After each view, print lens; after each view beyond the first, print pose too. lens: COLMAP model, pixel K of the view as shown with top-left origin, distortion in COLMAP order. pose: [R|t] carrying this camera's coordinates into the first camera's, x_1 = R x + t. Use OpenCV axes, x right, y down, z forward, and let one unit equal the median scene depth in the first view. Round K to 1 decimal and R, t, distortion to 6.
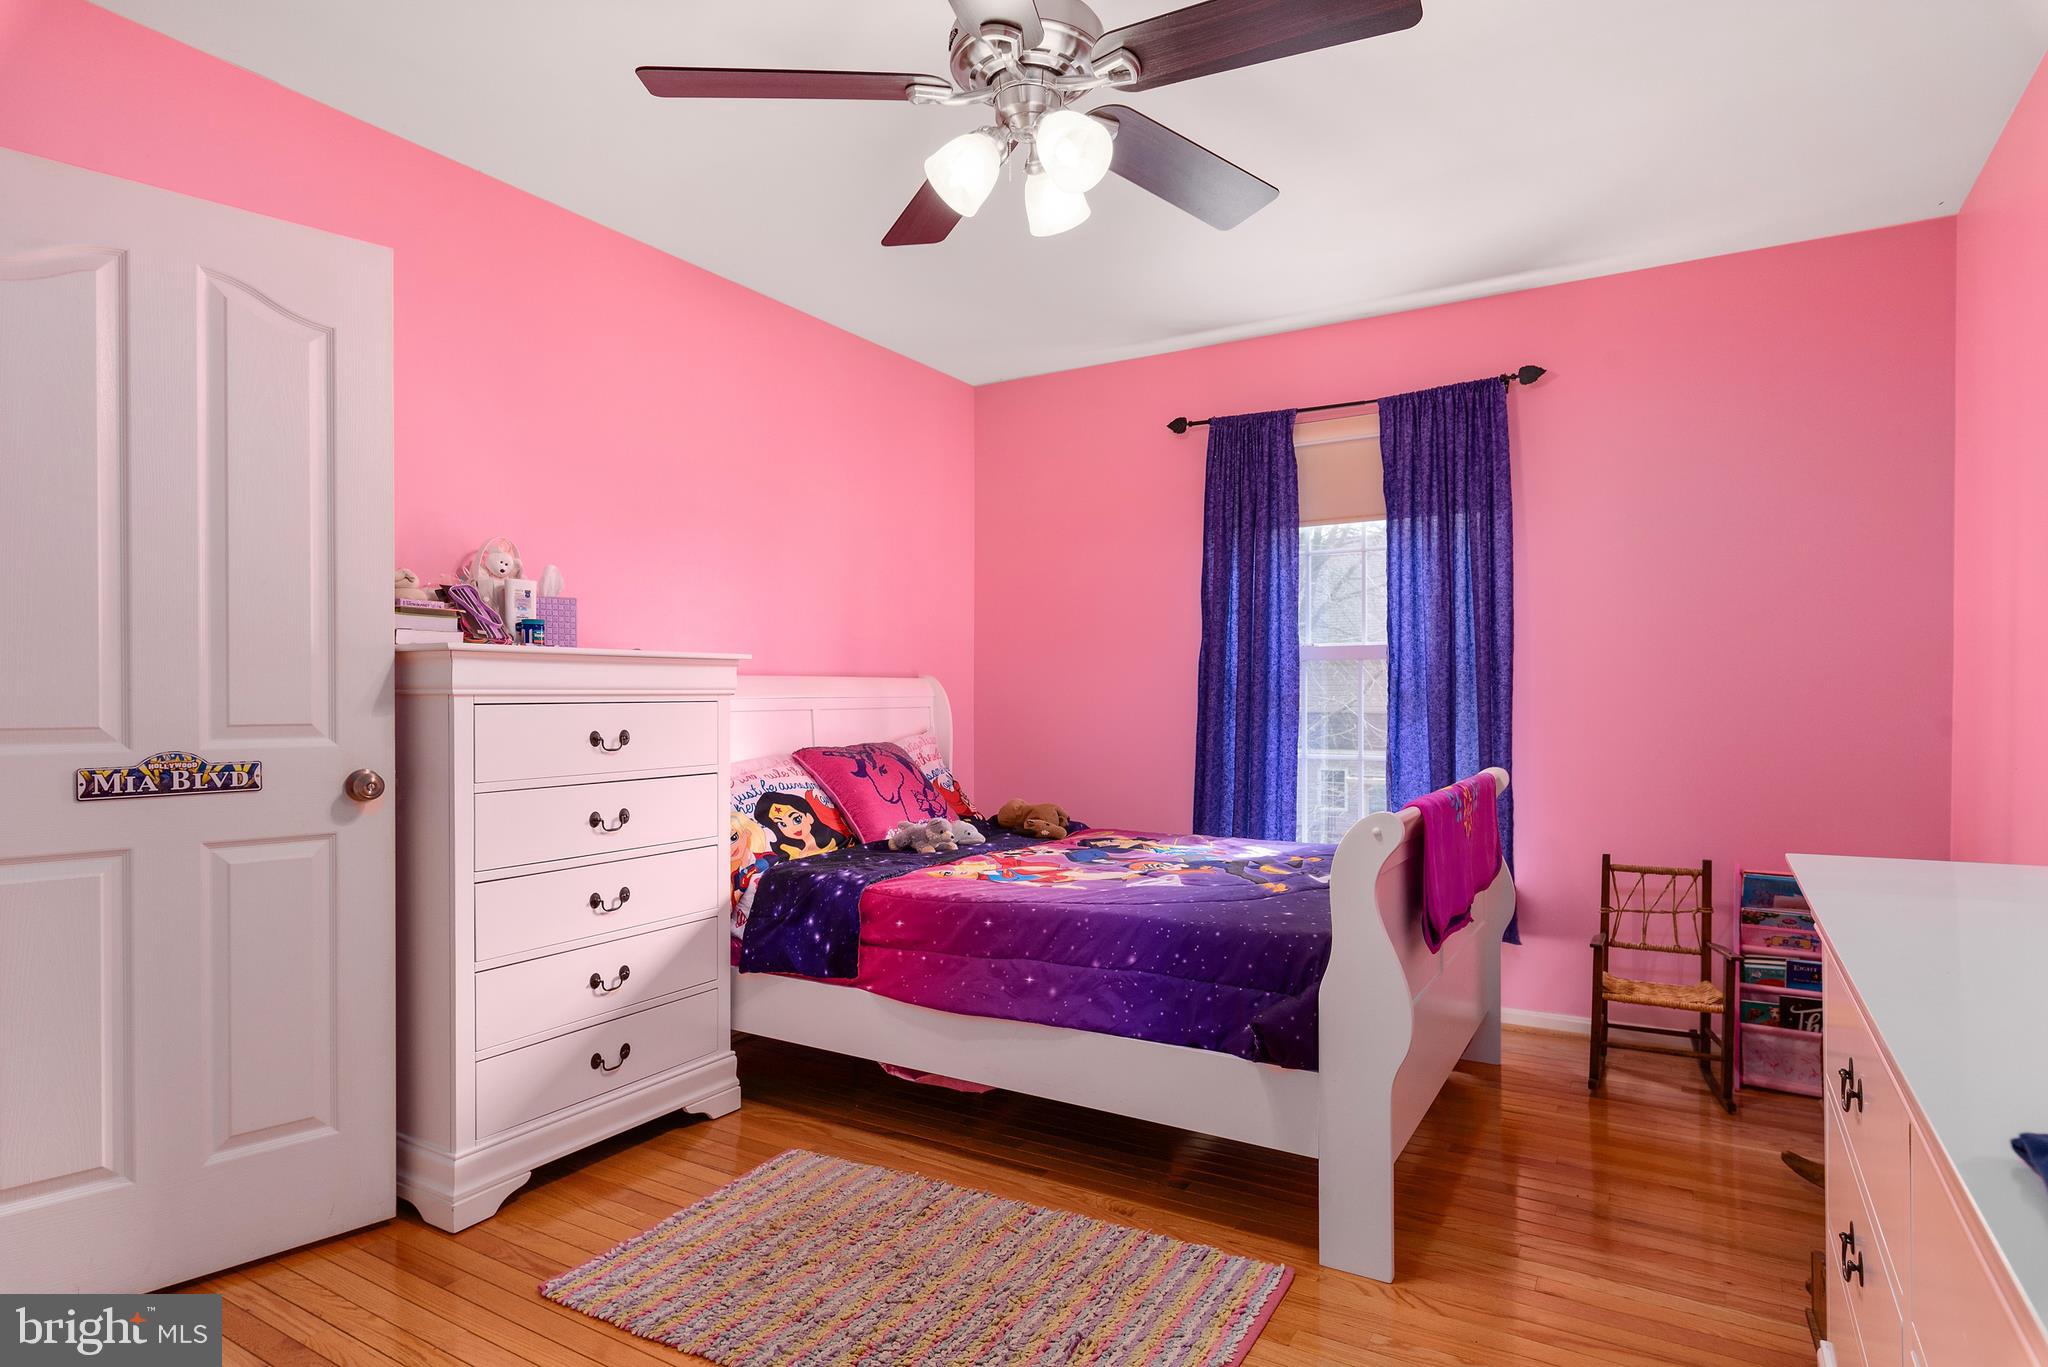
lens RADIAL K [[1089.1, 0, 1023.7], [0, 1089.1, 691.2], [0, 0, 1]] dist [-0.003871, -0.000150]
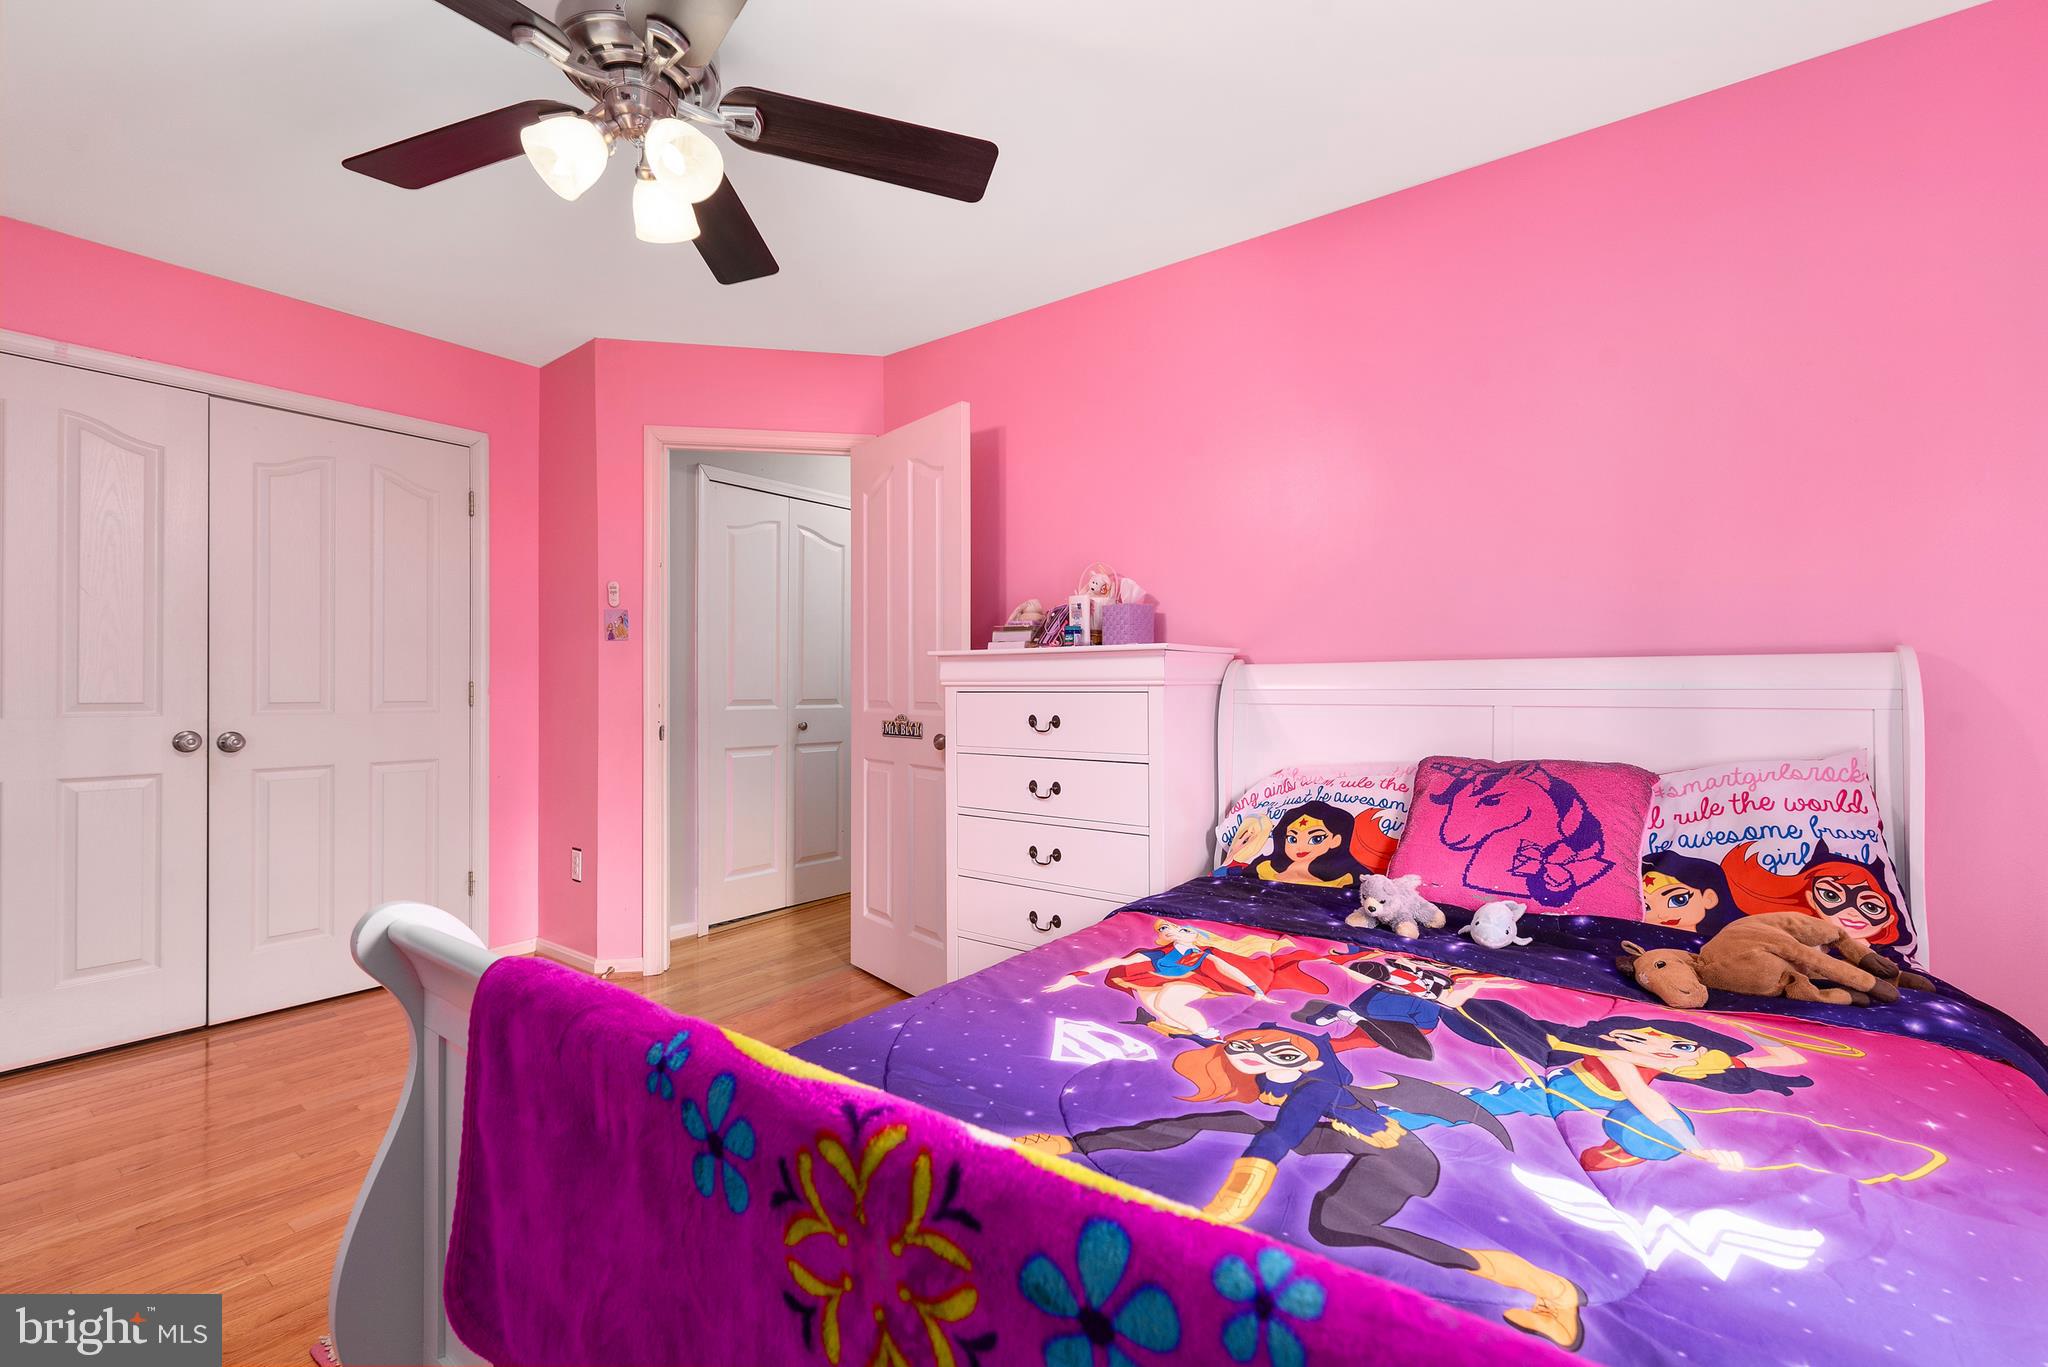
lens RADIAL K [[881.9, 0, 1027.4], [0, 881.9, 687.3], [0, 0, 1]] dist [0.001687, -0.000195]
pose [[-0.110343, -0.001647, -0.993892, 0.732287], [-0.000709, 0.999999, -0.001579, 0.008602], [0.993893, 0.000530, -0.110344, 1.339806]]
